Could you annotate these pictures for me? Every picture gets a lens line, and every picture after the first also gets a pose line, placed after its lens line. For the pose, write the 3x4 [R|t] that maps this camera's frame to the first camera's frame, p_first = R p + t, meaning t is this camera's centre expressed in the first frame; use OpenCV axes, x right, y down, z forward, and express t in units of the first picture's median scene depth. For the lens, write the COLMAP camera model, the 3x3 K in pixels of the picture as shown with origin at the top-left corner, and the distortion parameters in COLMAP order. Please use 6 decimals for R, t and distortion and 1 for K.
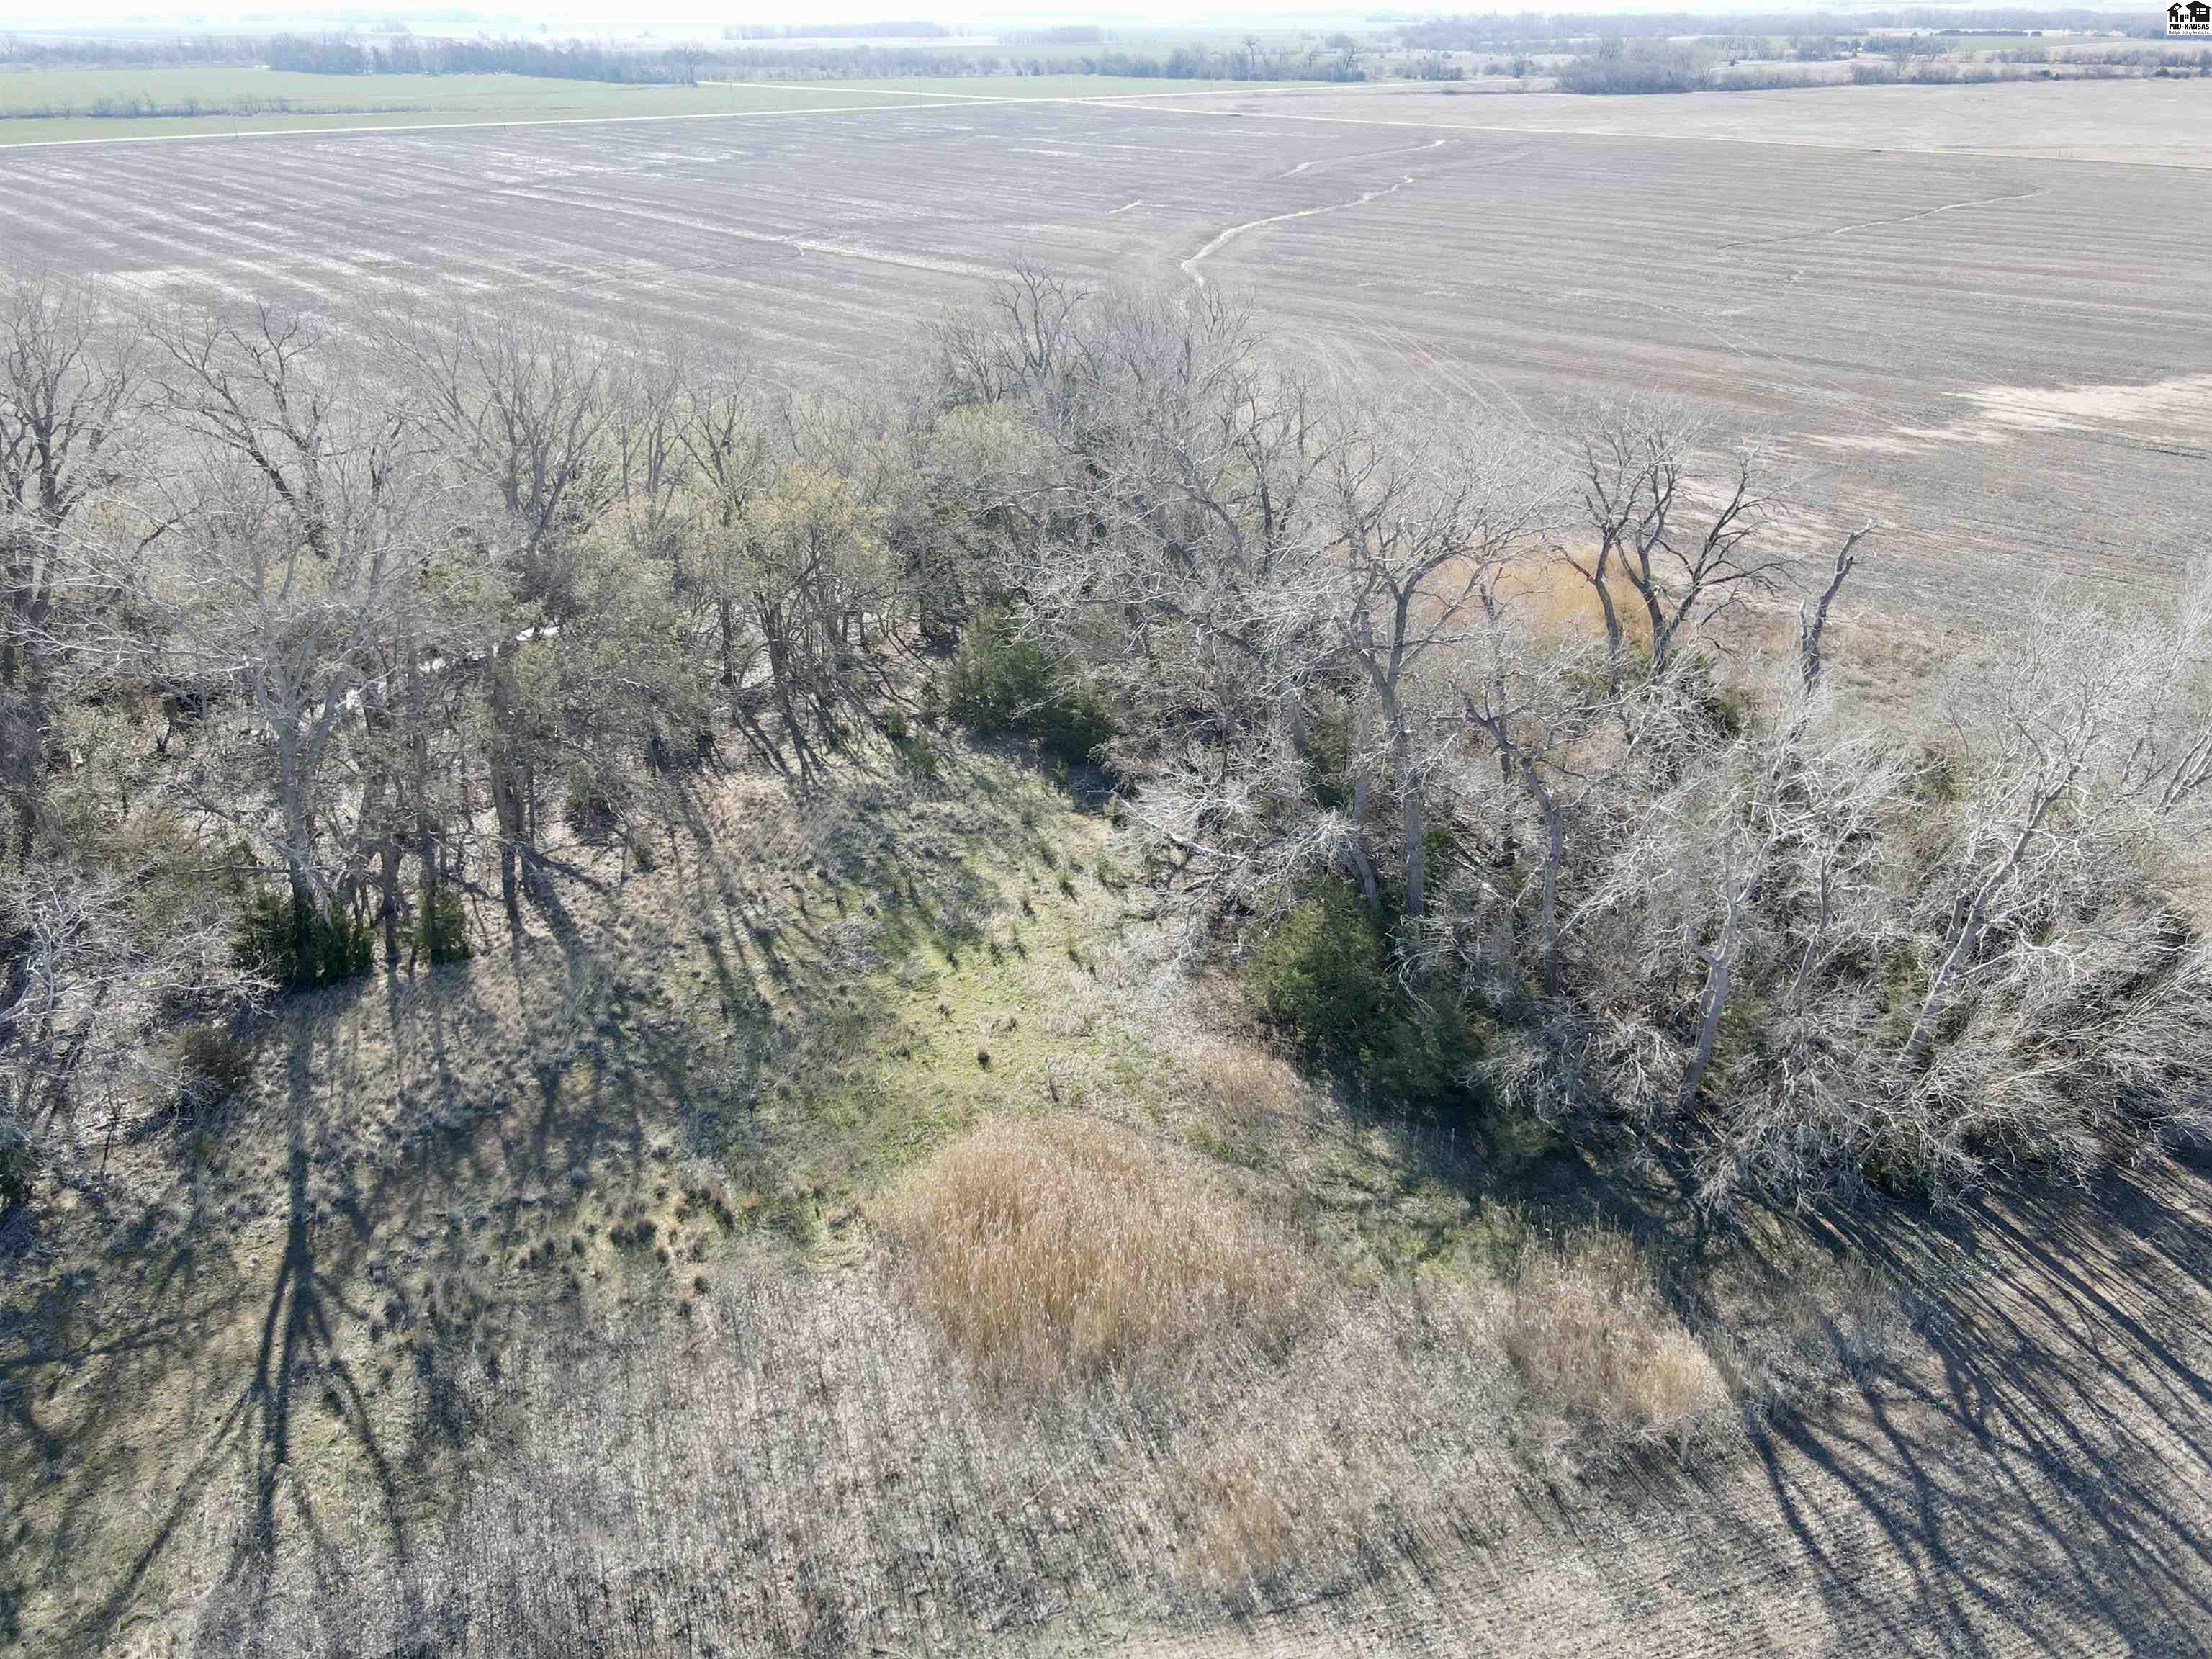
lens RADIAL K [[1620.8, 0, 1112.8], [0, 1620.8, 822.7], [0, 0, 1]] dist [0.029055, -0.016682]
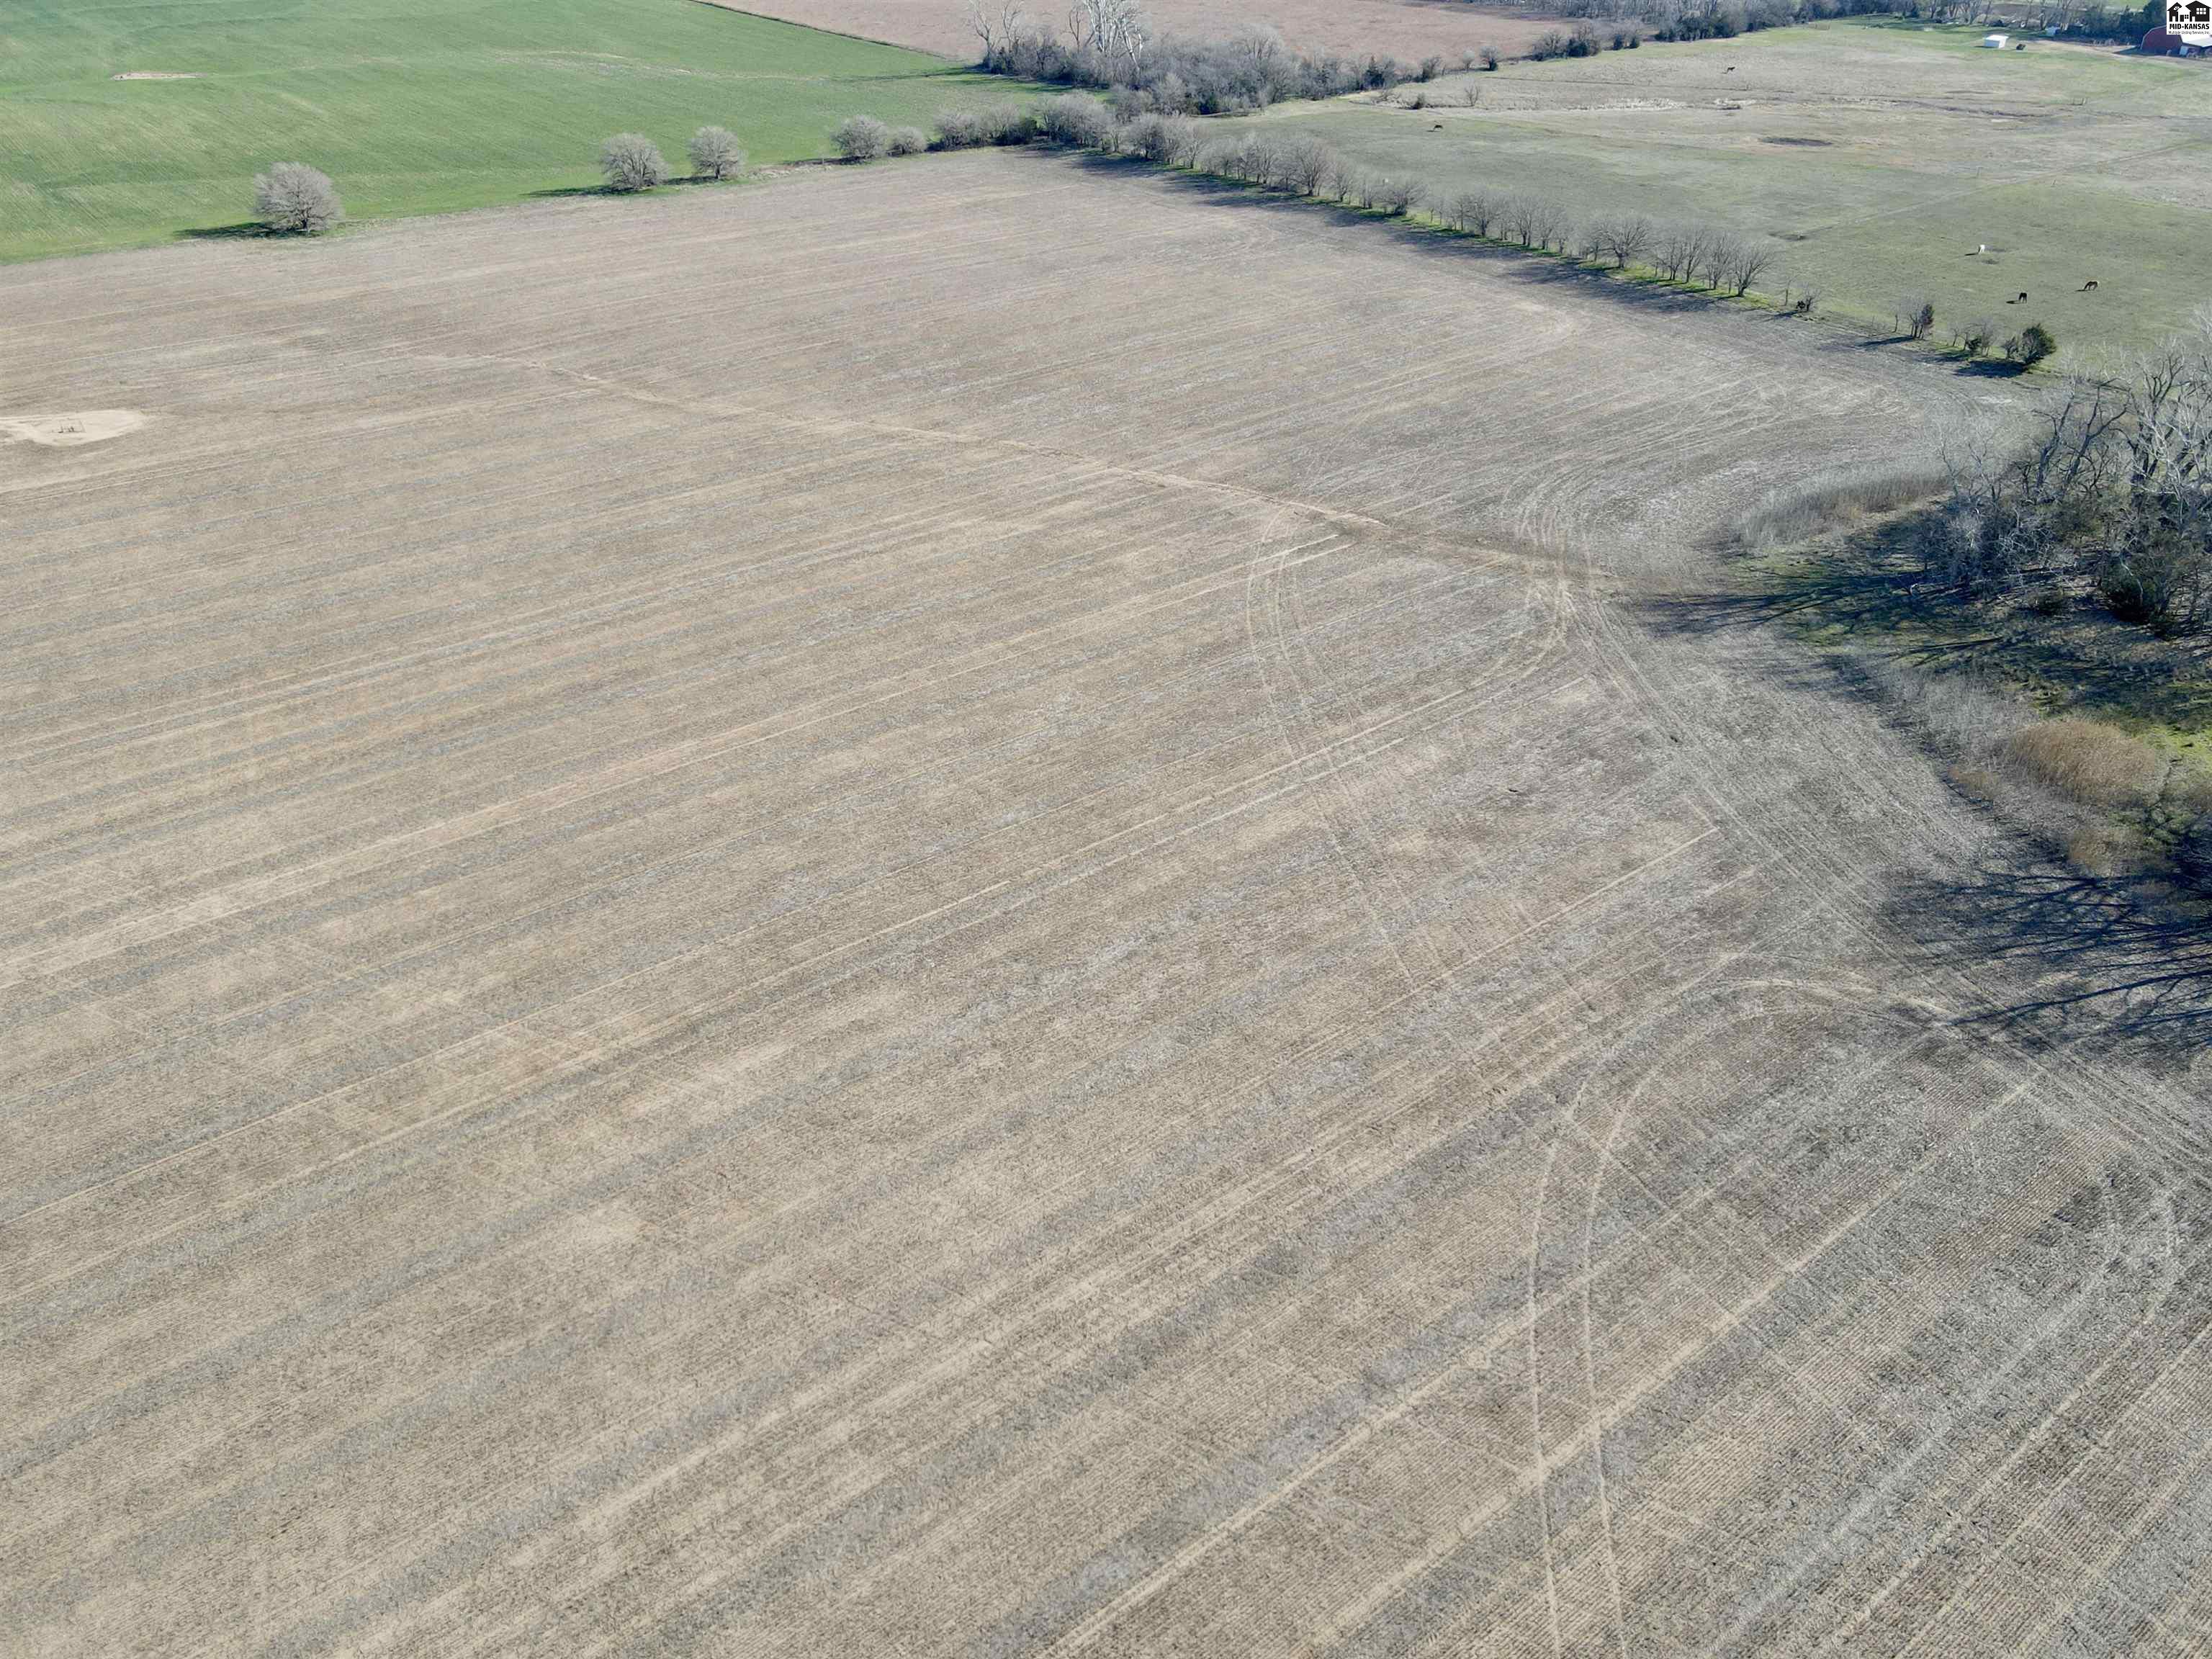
lens RADIAL K [[1620.8, 0, 1112.5], [0, 1620.8, 826.2], [0, 0, 1]] dist [0.029055, -0.016682]
pose [[-0.098601, 0.536290, -0.838254, 0.175827], [-0.434054, 0.734827, 0.521177, -0.027430], [0.895475, 0.415237, 0.160324, -0.062594]]
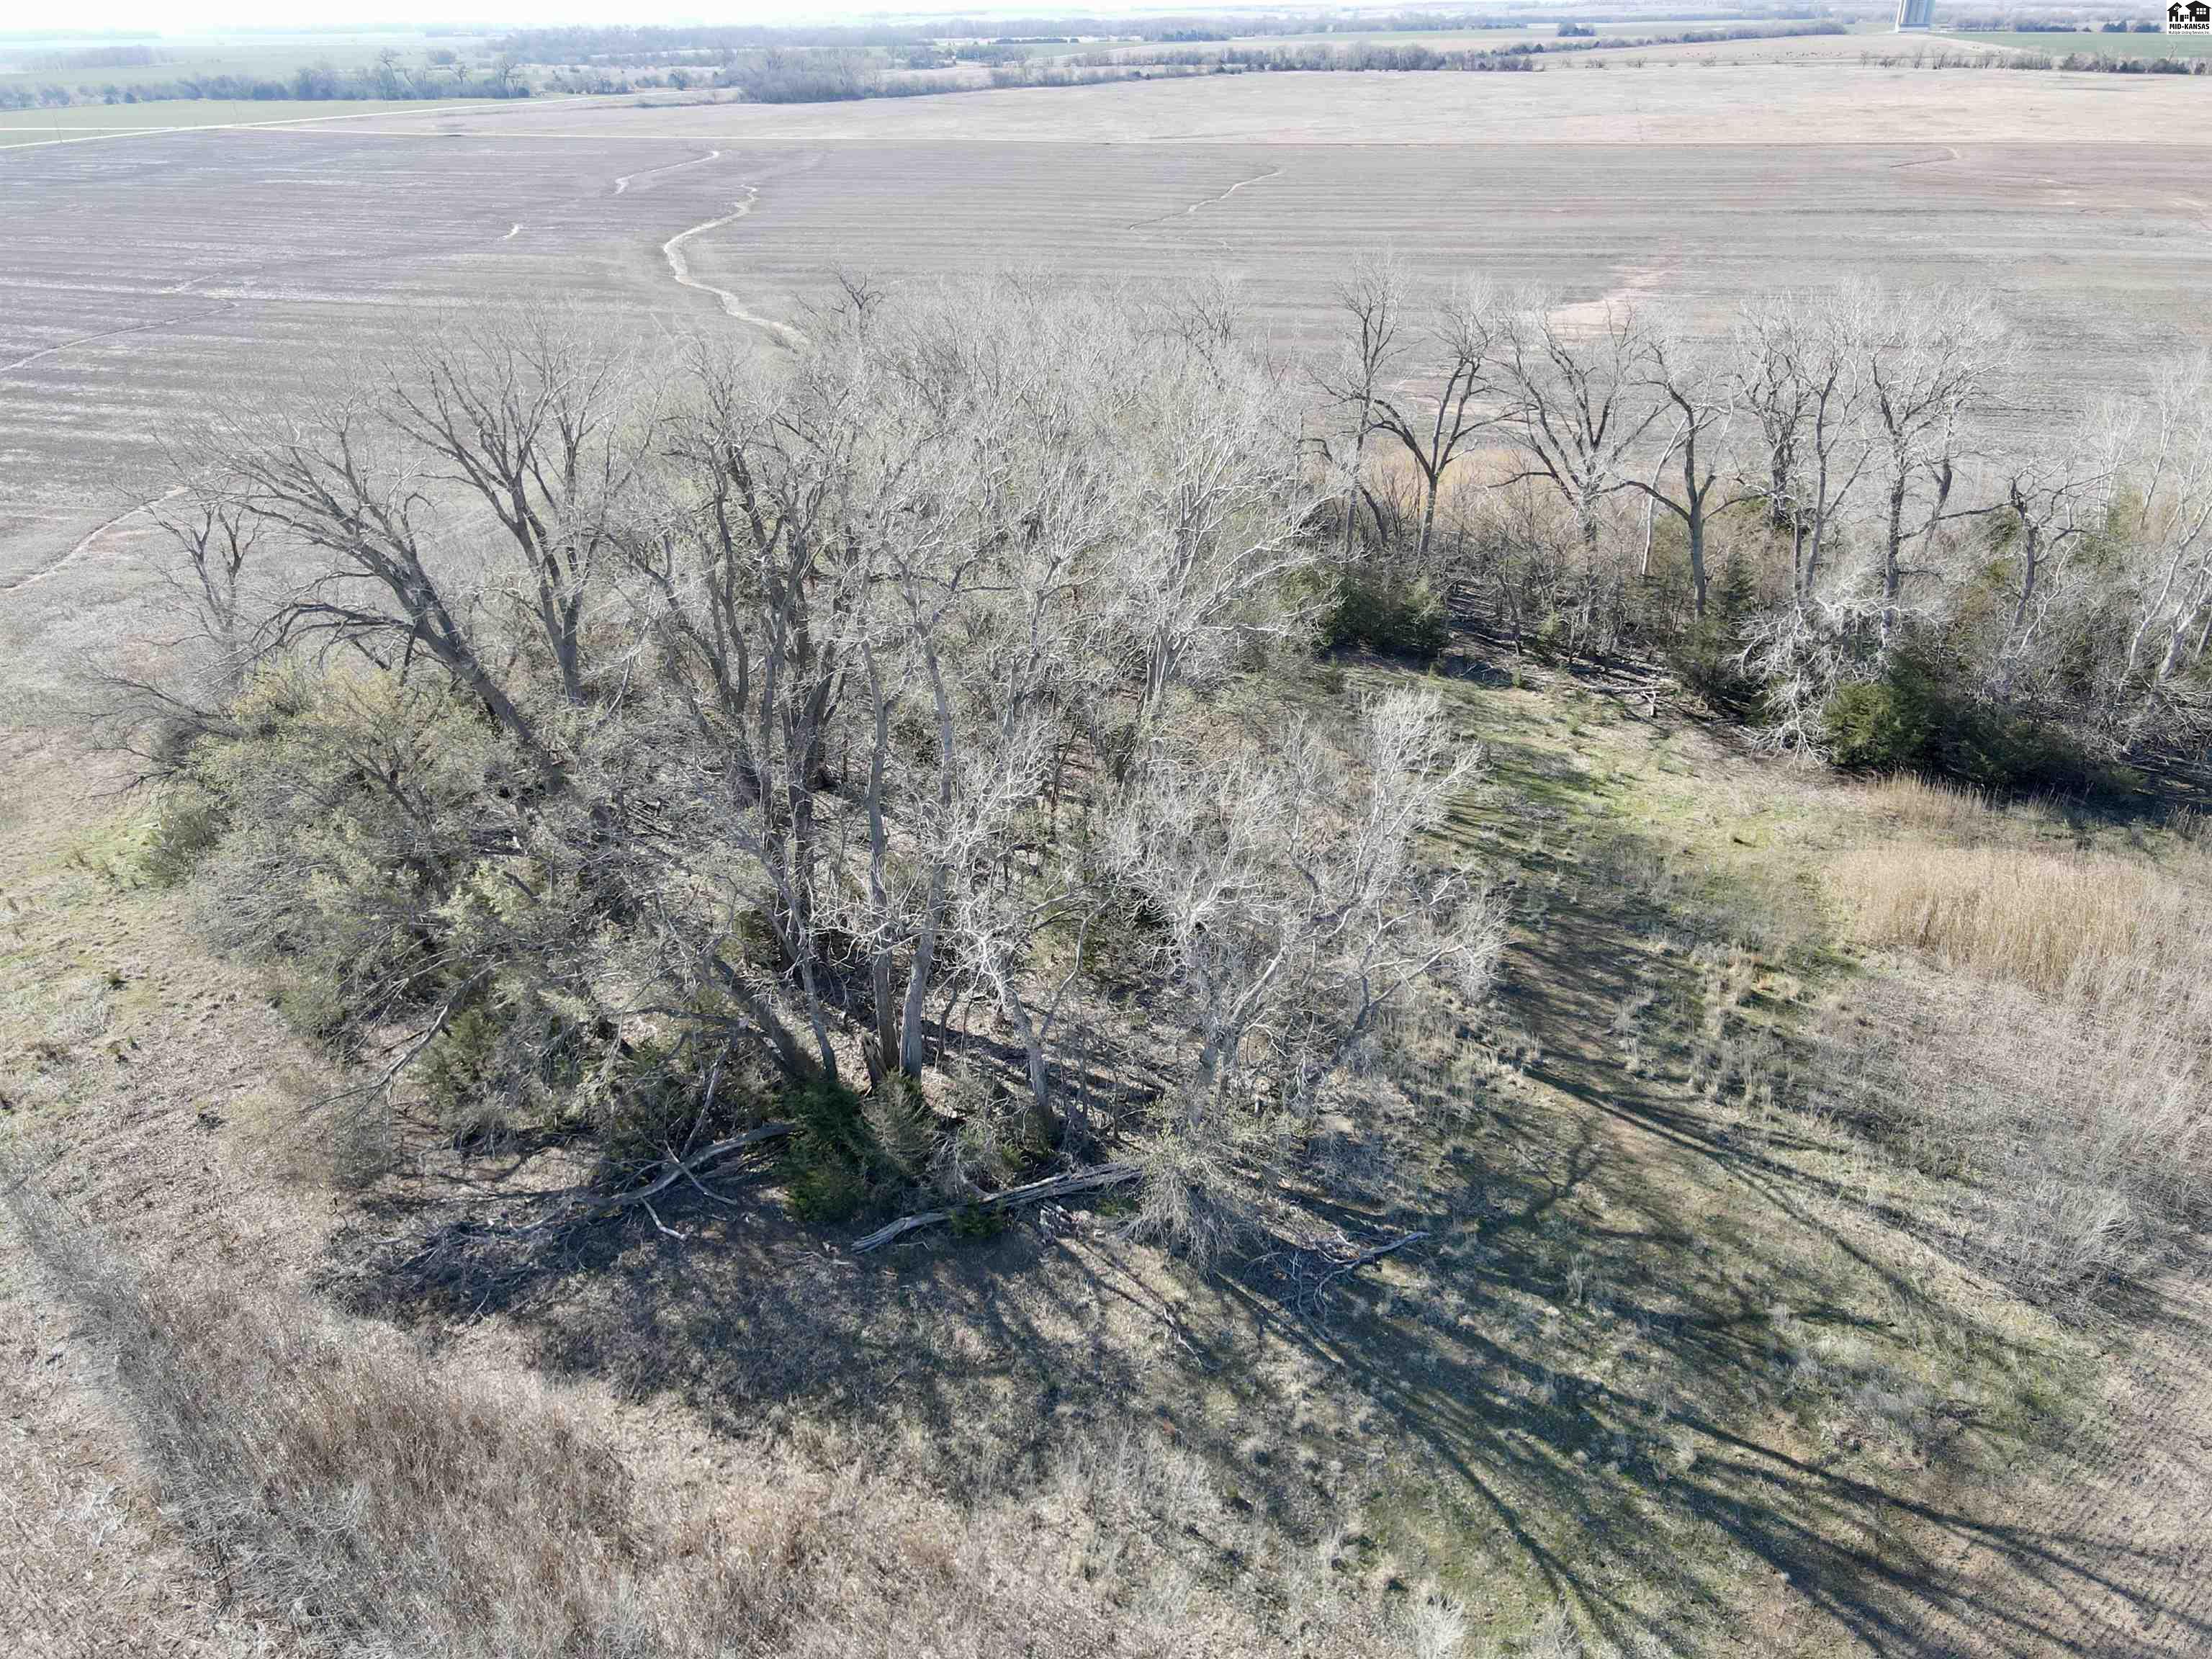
lens RADIAL K [[1620.8, 0, 1108.4], [0, 1620.8, 833.4], [0, 0, 1]] dist [0.029055, -0.016682]
pose [[0.872427, -0.230482, 0.430987, -0.084205], [0.231060, 0.971557, 0.051843, -0.003187], [-0.430677, 0.054354, 0.900868, 0.006081]]
